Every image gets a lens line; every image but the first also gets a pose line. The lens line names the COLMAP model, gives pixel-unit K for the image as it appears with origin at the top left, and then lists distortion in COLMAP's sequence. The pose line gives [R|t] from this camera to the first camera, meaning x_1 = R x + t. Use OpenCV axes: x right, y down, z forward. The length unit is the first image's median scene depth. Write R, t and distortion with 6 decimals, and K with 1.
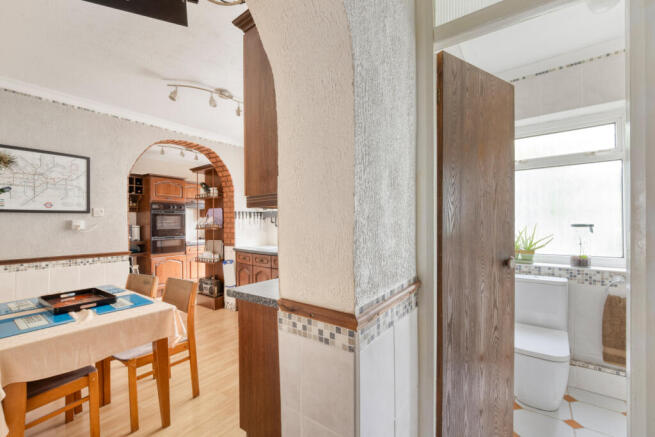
lens RADIAL K [[278.5, 0, 331.1], [0, 278.5, 221.8], [0, 0, 1]] dist [-0.005117, -0.003196]
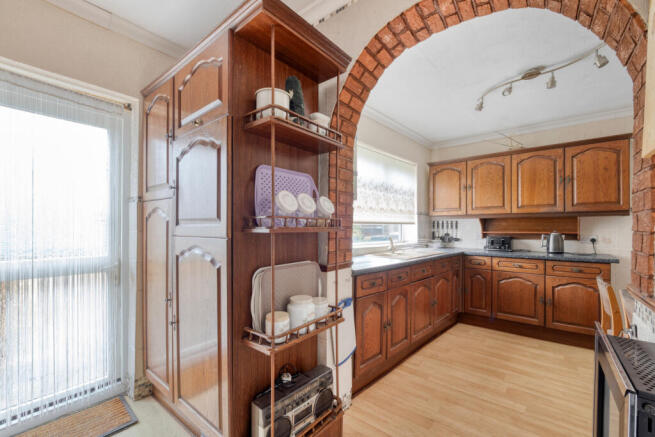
lens RADIAL K [[278.5, 0, 326.6], [0, 278.5, 229.3], [0, 0, 1]] dist [-0.005117, -0.003196]
pose [[0.076844, -0.013770, 0.996948, -0.912797], [-0.017469, 0.999733, 0.015155, 0.017290], [-0.996890, -0.018580, 0.076583, 1.116646]]
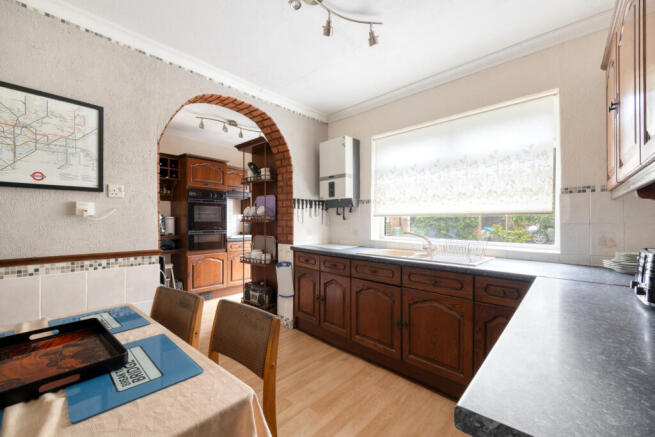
lens RADIAL K [[263.3, 0, 326.1], [0, 263.3, 224.0], [0, 0, 1]] dist [-0.010258, 0.000083]
pose [[0.996700, 0.013562, -0.080036, -0.217026], [-0.012498, 0.999827, 0.013781, 0.023576], [0.080209, -0.012735, 0.996697, 0.315986]]
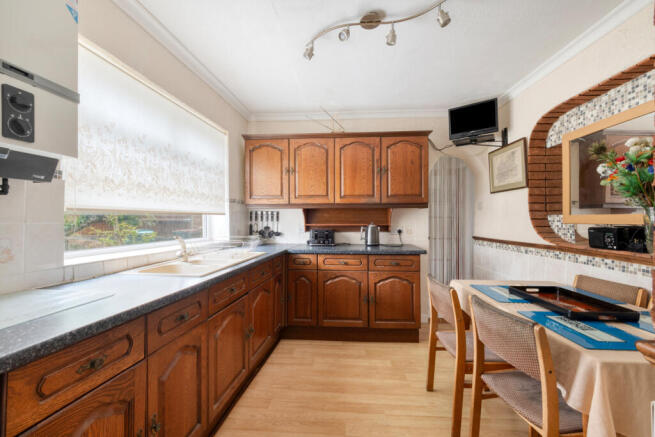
lens RADIAL K [[278.5, 0, 328.7], [0, 278.5, 218.7], [0, 0, 1]] dist [-0.005117, -0.003196]
pose [[-0.524879, -0.004681, 0.851164, -0.635095], [-0.017086, 0.999841, -0.005038, 0.017290], [-0.851005, -0.017187, -0.524876, 1.023166]]
